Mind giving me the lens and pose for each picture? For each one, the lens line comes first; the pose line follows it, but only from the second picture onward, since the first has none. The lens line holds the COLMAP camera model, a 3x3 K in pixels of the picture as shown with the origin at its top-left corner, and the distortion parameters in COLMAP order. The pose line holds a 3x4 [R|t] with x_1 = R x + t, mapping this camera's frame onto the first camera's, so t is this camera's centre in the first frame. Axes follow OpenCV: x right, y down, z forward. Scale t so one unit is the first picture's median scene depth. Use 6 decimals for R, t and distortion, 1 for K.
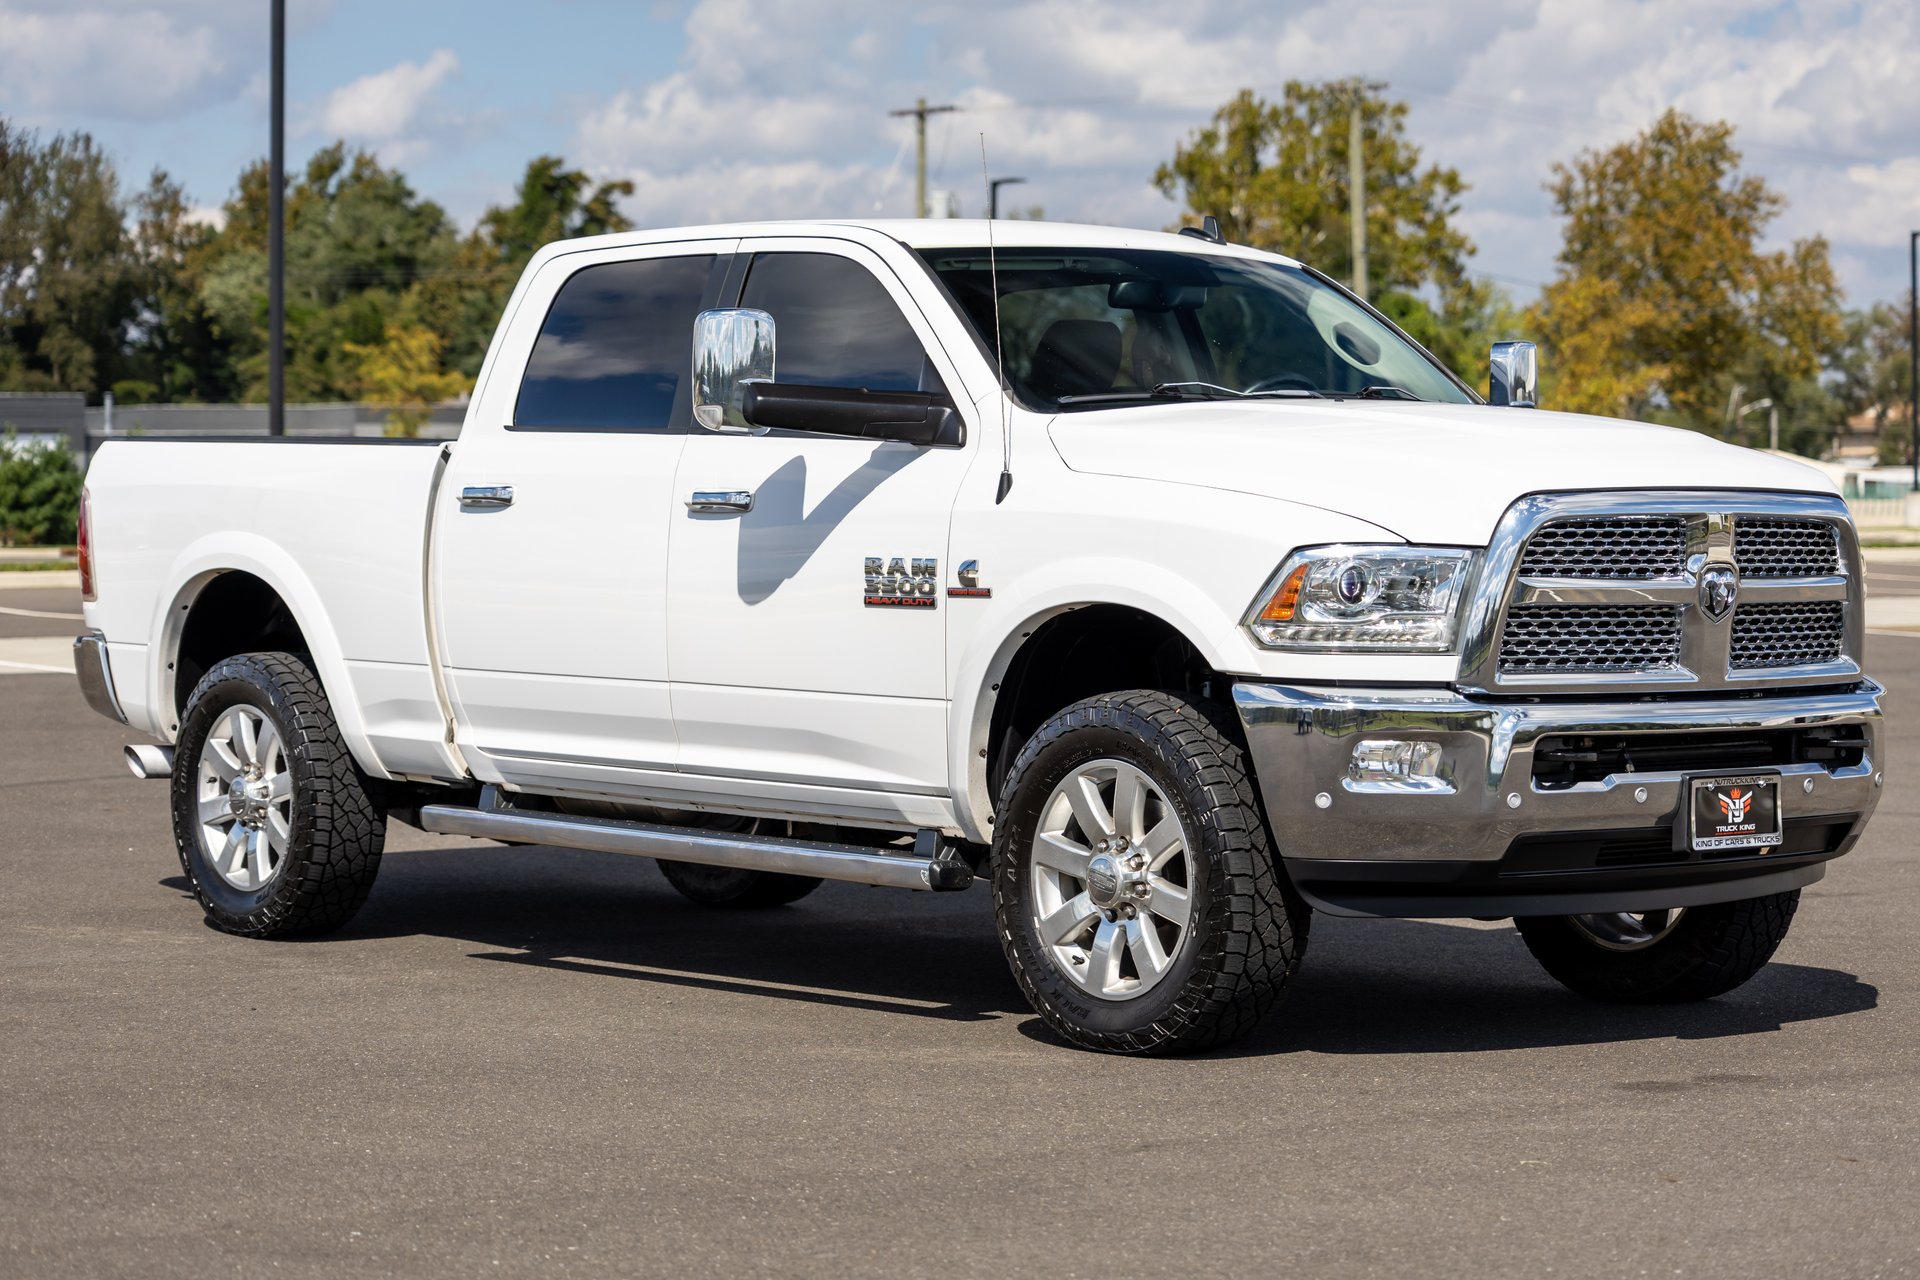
lens RADIAL K [[4582.6, 0, 960.0], [0, 4582.6, 640.0], [0, 0, 1]] dist [-0.226366, -0.126197]
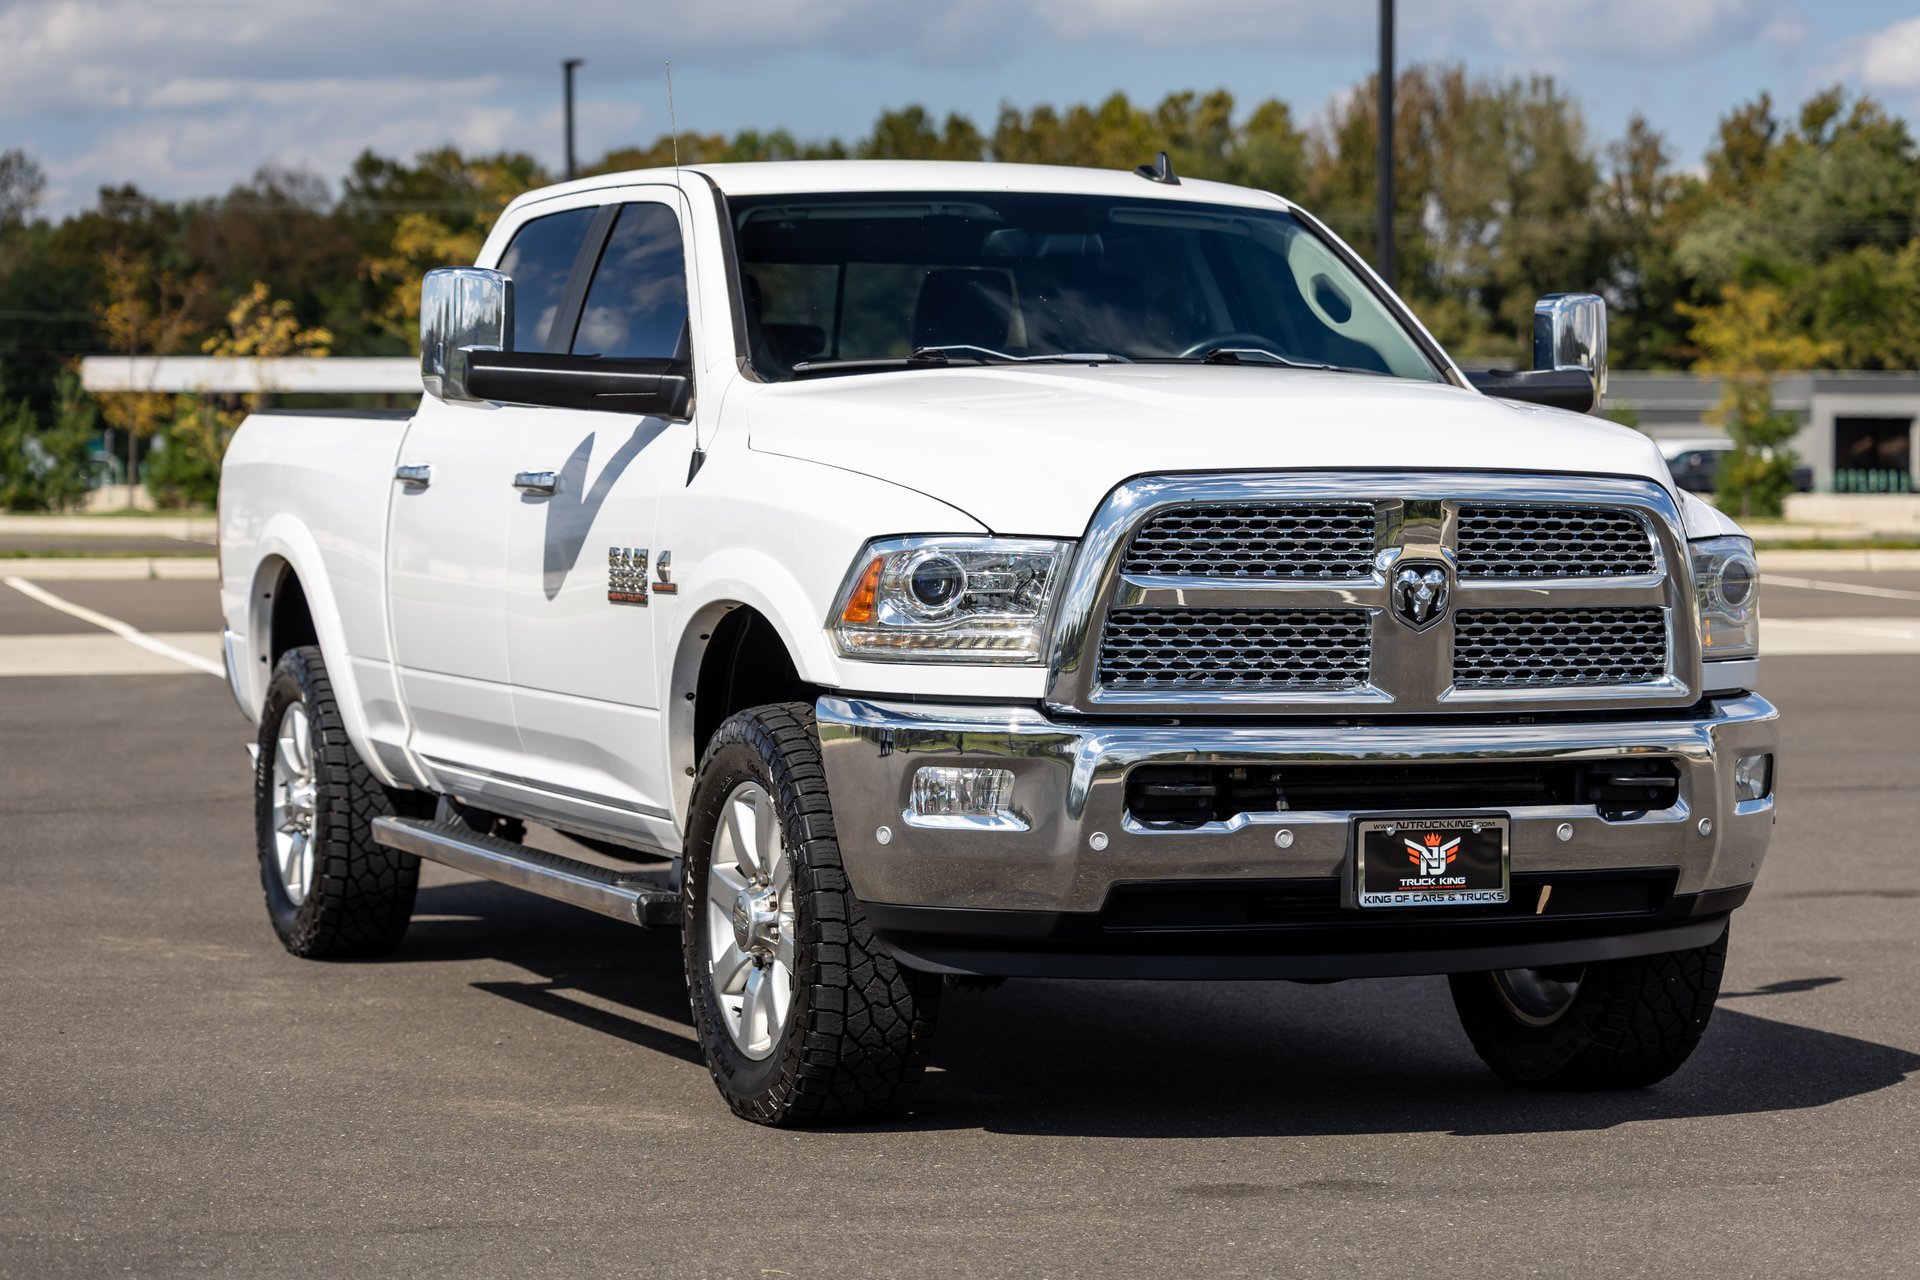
lens RADIAL K [[5030.6, 0, 837.6], [0, 5030.6, 646.8], [0, 0, 1]] dist [-0.309831, -1.284771]
pose [[0.937183, 0.011966, -0.348634, 0.375263], [-0.010854, 0.999928, 0.005143, -0.004520], [0.348670, -0.001035, 0.937245, 0.112072]]
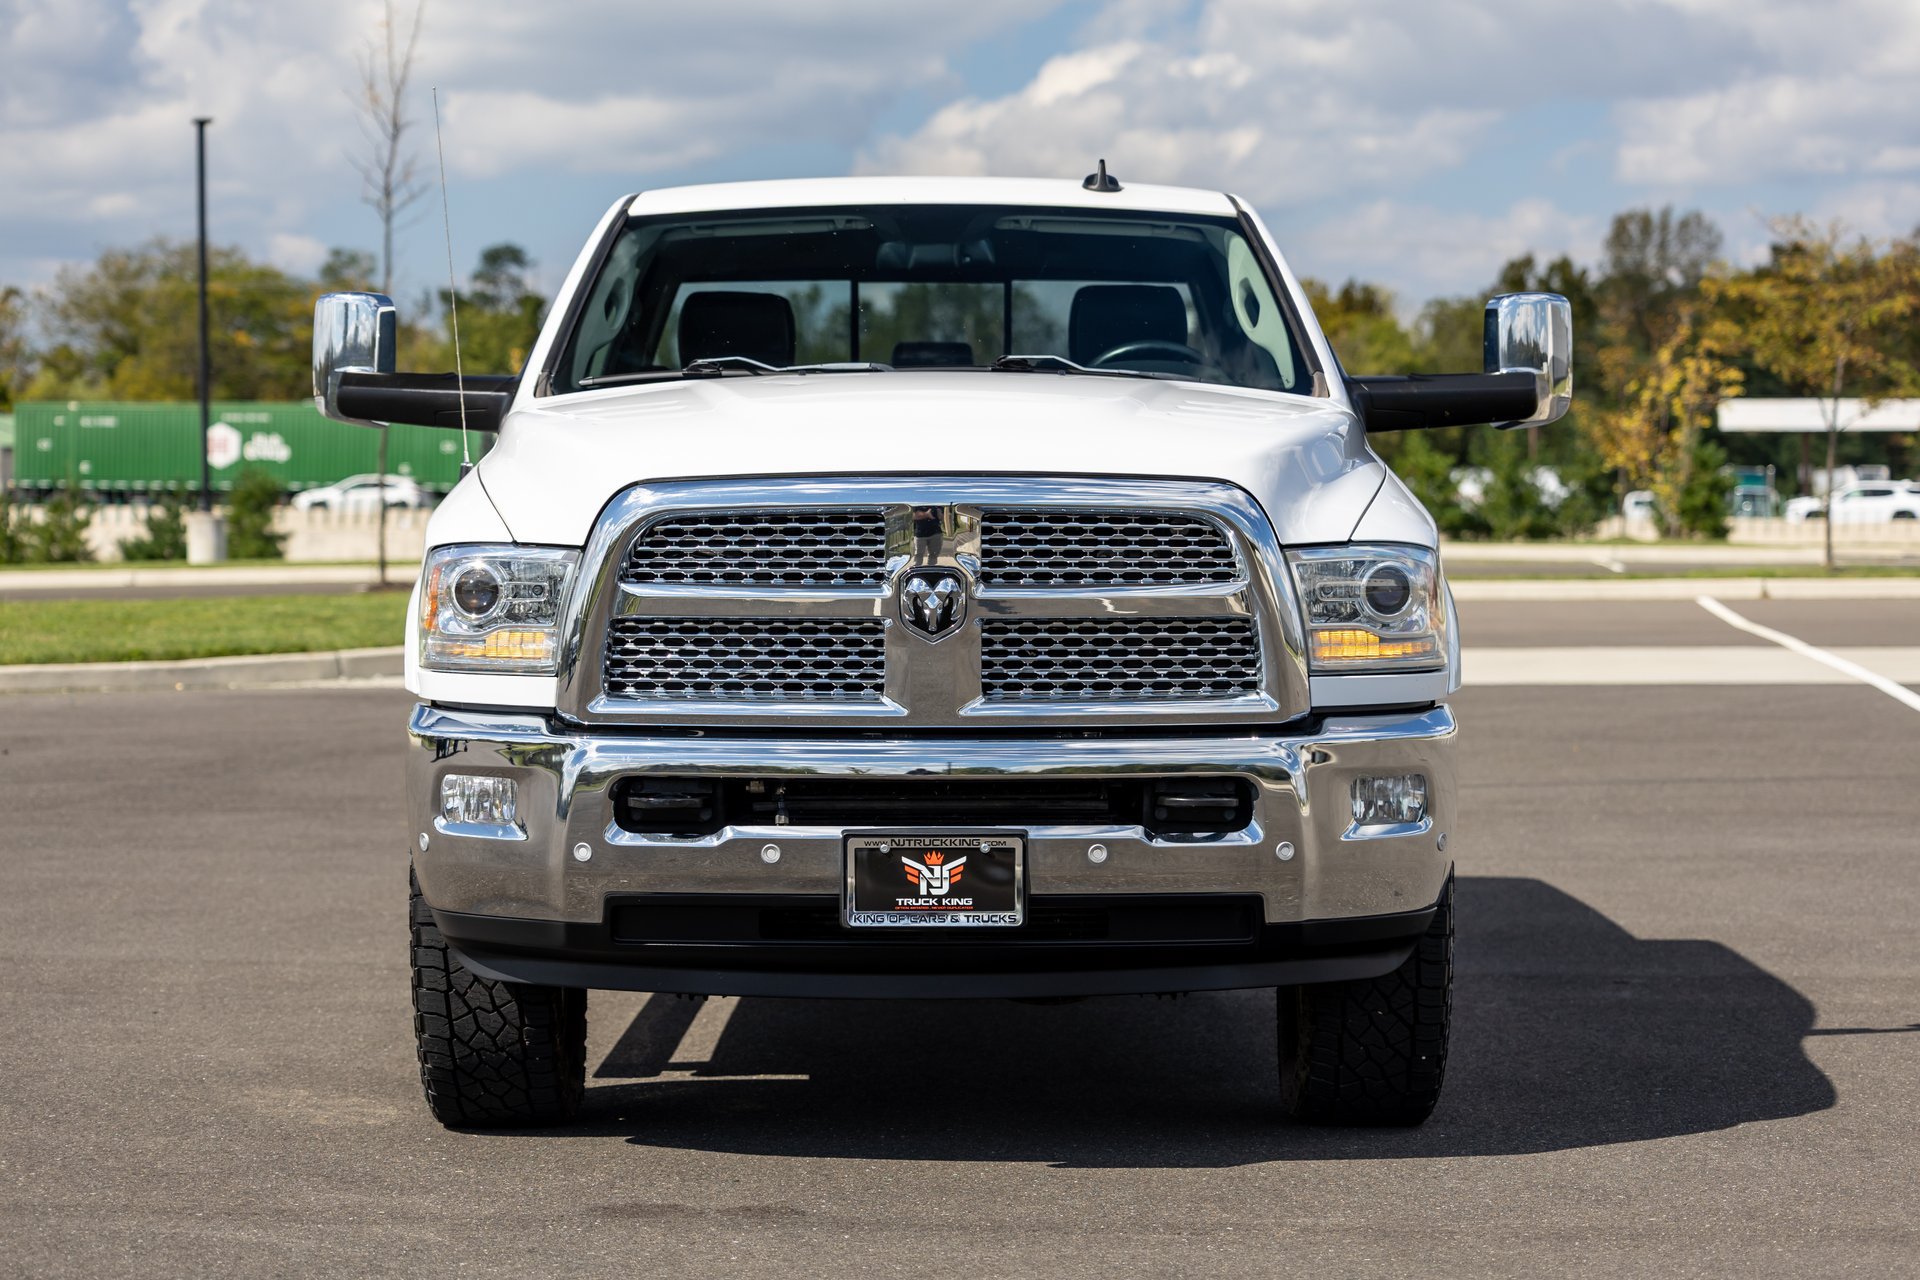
lens RADIAL K [[4437.8, 0, 914.5], [0, 4437.8, 717.5], [0, 0, 1]] dist [0.002257, 0.146209]
pose [[0.762812, 0.024862, -0.646143, 0.649915], [-0.013429, 0.999654, 0.022611, -0.007973], [0.646481, -0.008571, 0.762882, 0.399231]]
